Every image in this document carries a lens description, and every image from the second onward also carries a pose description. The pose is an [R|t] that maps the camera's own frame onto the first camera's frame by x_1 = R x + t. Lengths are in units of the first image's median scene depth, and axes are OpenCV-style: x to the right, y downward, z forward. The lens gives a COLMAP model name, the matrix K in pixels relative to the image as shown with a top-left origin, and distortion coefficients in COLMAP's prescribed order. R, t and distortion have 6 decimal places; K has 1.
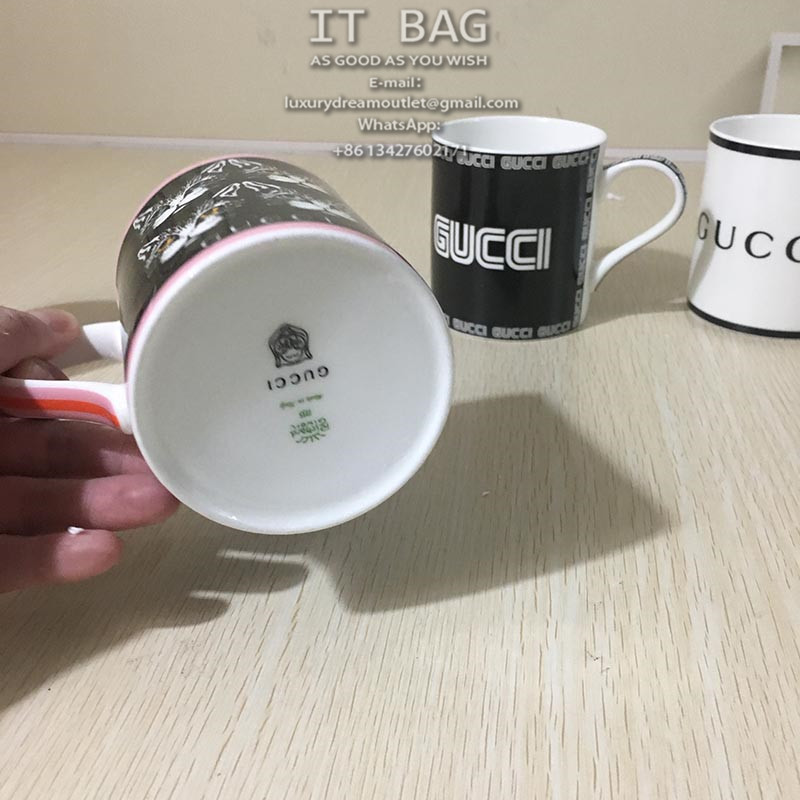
lens RADIAL K [[912.4, 0, 398.9], [0, 912.4, 396.2], [0, 0, 1]] dist [0.033141, 0.000000]
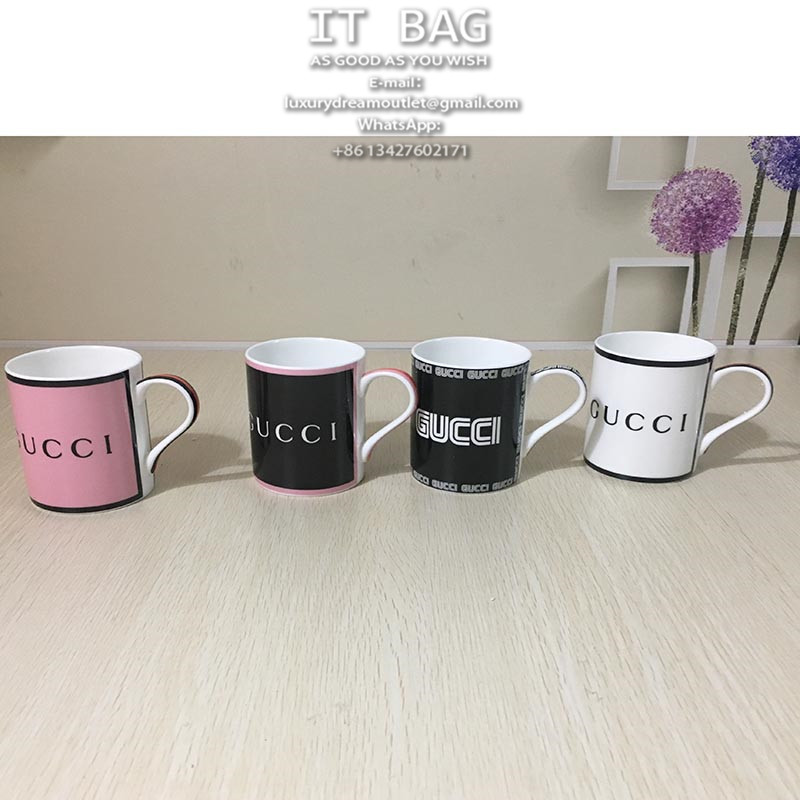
lens RADIAL K [[787.6, 0, 378.1], [0, 787.6, 494.4], [0, 0, 1]] dist [0.031590, 0.000000]
pose [[0.990281, -0.050794, 0.129476, -0.257755], [0.056198, 0.997680, -0.038428, -0.028071], [-0.127224, 0.045331, 0.990838, -0.289013]]
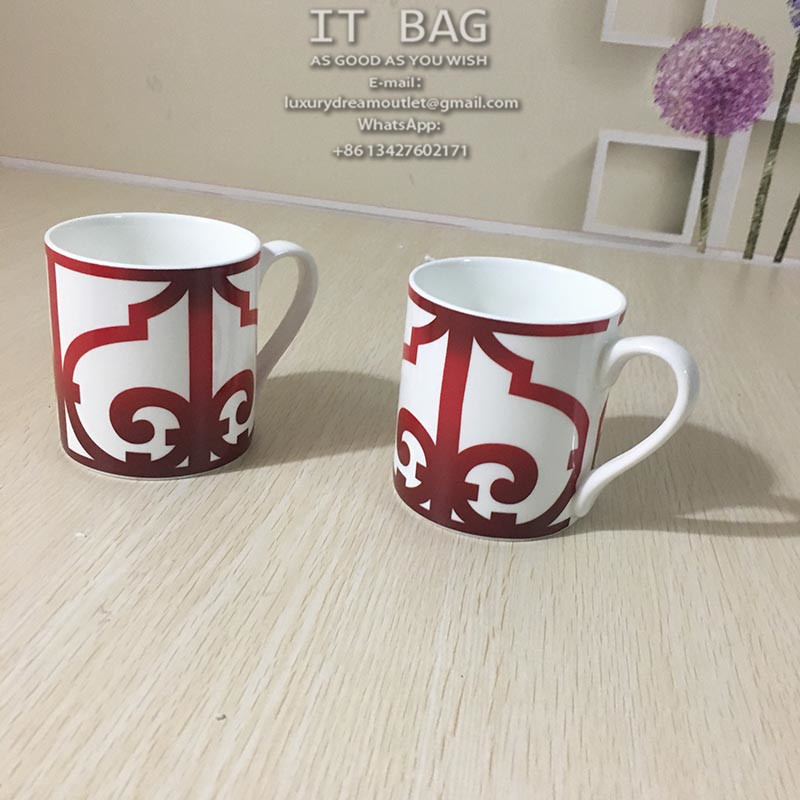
lens RADIAL K [[912.4, 0, 402.6], [0, 912.4, 397.0], [0, 0, 1]] dist [0.033141, 0.000000]
pose [[0.994557, 0.103939, 0.007310, 0.439546], [-0.103347, 0.992961, -0.057862, 0.026964], [-0.013273, 0.056791, 0.998298, -0.174645]]
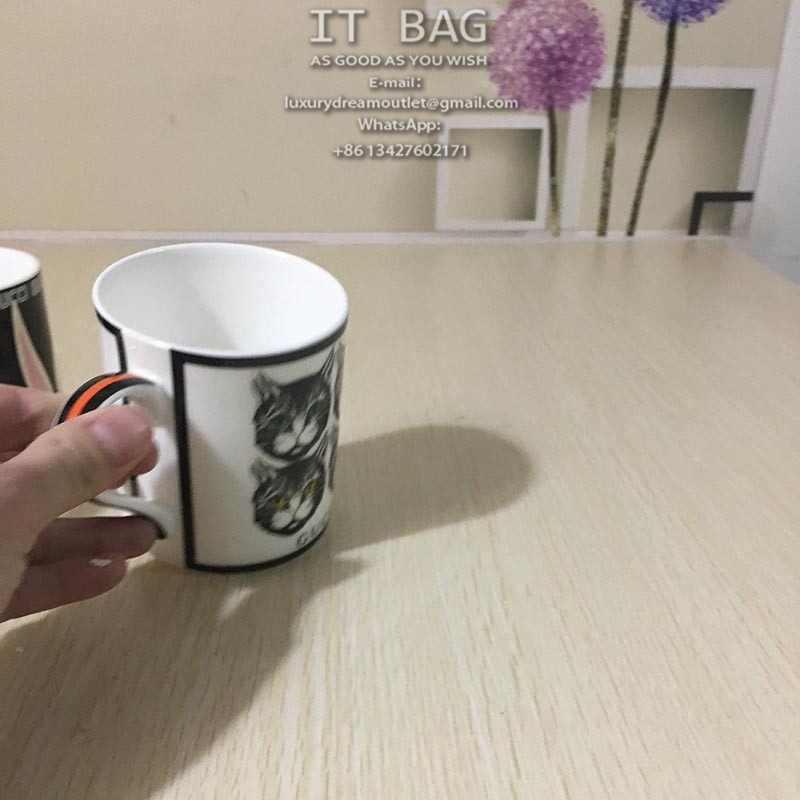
lens RADIAL K [[912.4, 0, 397.0], [0, 912.4, 514.7], [0, 0, 1]] dist [0.033141, 0.000000]
pose [[0.980134, -0.081225, 0.180941, 0.304450], [0.075461, 0.996404, 0.038523, 0.022591], [-0.183420, -0.024103, 0.982739, -0.057195]]
